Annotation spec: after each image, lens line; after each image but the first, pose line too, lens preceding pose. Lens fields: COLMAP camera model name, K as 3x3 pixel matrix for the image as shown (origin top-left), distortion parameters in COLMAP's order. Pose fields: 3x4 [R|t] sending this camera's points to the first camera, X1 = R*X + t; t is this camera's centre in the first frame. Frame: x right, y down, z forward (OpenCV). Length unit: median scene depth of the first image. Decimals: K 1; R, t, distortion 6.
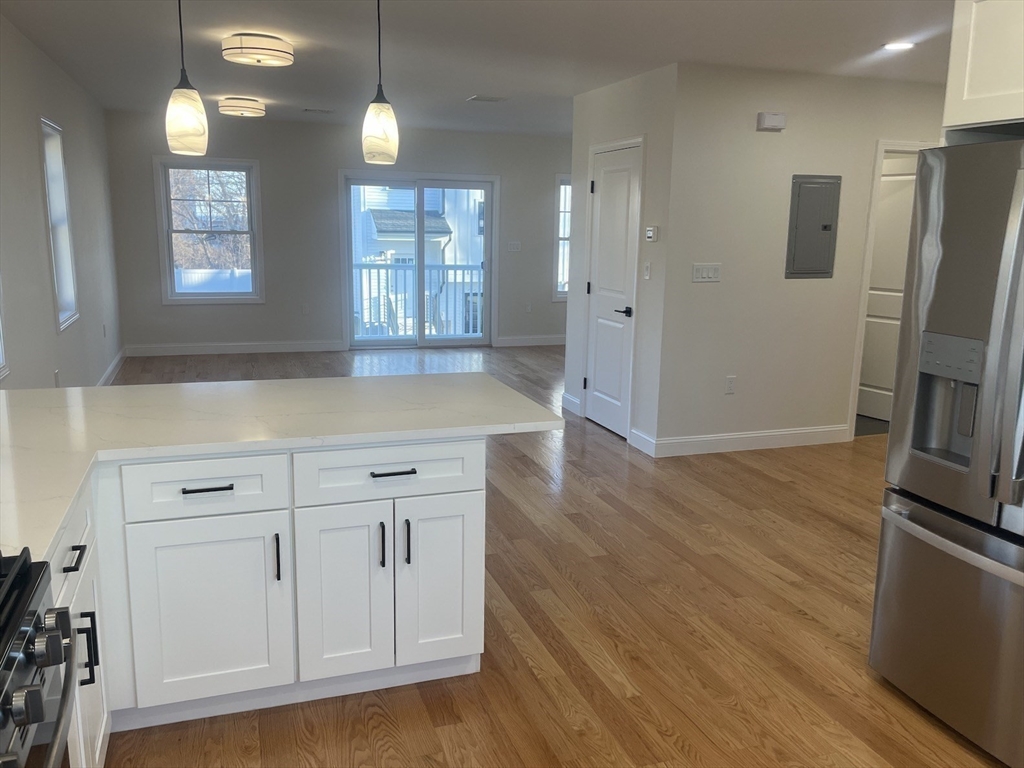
lens RADIAL K [[827.0, 0, 512.0], [0, 827.0, 384.0], [0, 0, 1]] dist [0.083091, -0.102742]
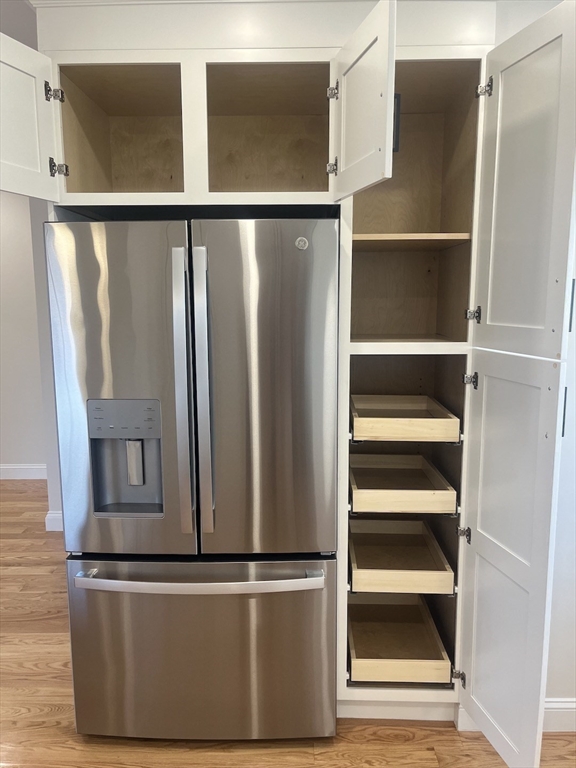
lens RADIAL K [[620.2, 0, 288.0], [0, 620.2, 384.0], [0, 0, 1]] dist [0.083091, -0.102742]
pose [[0.364020, -0.142024, 0.920499, -0.128863], [0.194082, 0.978177, 0.074171, -0.087986], [-0.910945, 0.151652, 0.383641, 0.434510]]
